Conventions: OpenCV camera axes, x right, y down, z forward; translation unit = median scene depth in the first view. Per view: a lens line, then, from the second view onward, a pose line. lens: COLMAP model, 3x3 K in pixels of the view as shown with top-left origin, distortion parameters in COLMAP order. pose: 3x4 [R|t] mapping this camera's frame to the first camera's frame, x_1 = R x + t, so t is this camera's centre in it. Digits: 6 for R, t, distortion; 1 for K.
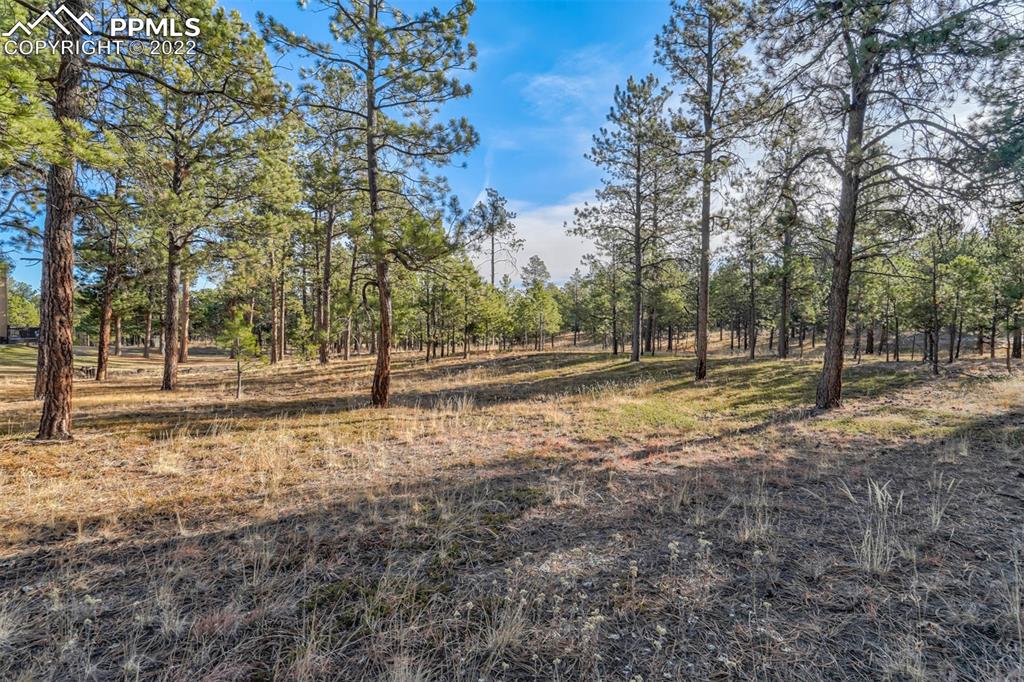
lens RADIAL K [[497.1, 0, 512.0], [0, 497.1, 341.0], [0, 0, 1]] dist [-0.017960, 0.000210]
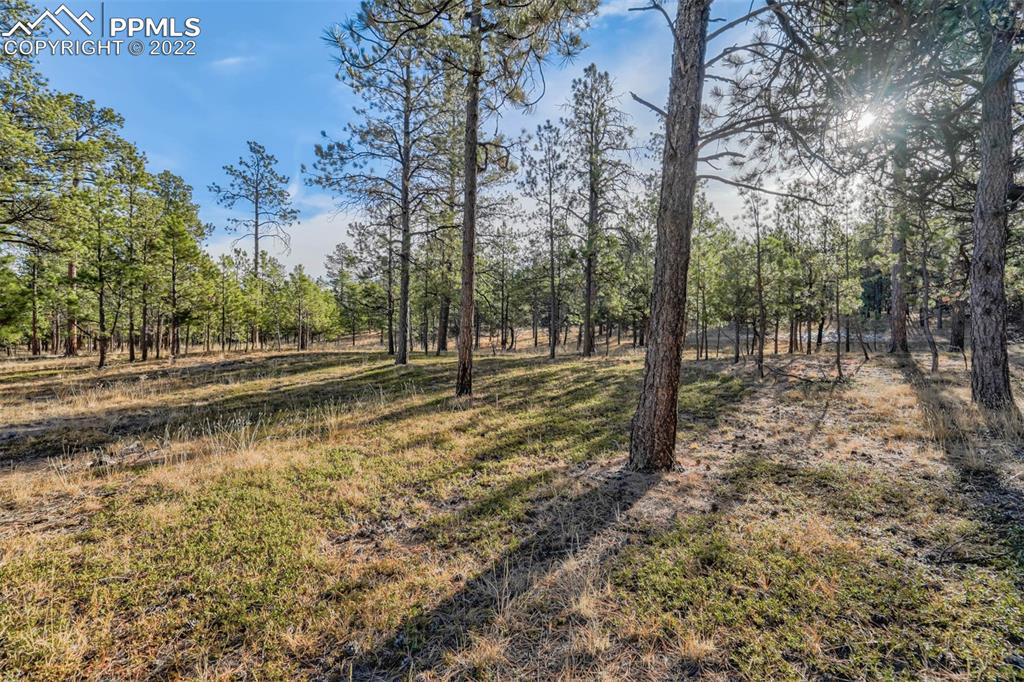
lens RADIAL K [[482.1, 0, 514.2], [0, 482.1, 339.4], [0, 0, 1]] dist [-0.046957, 0.023693]
pose [[0.944319, -0.000348, 0.329031, 0.176591], [0.001118, 0.999997, -0.002152, 0.007022], [-0.329029, 0.002400, 0.944317, 0.294565]]
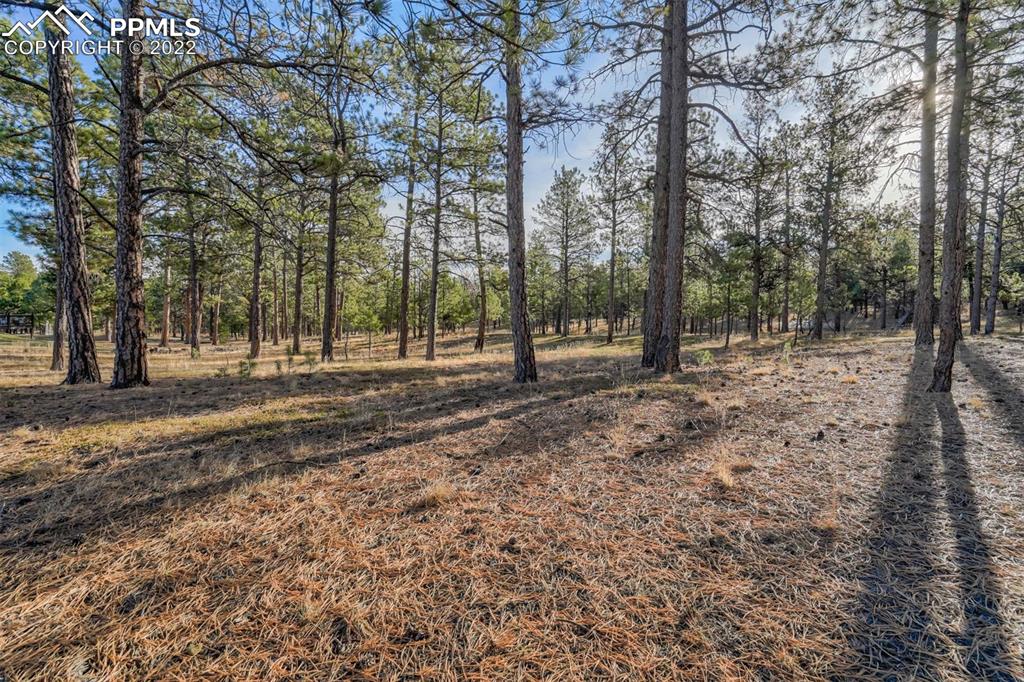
lens RADIAL K [[484.3, 0, 514.4], [0, 484.3, 329.5], [0, 0, 1]] dist [-0.048546, 0.020946]
pose [[0.969929, -0.005100, 0.243336, -0.391212], [0.005077, 0.999987, 0.000721, 0.020313], [-0.243336, 0.000536, 0.969942, -0.659212]]
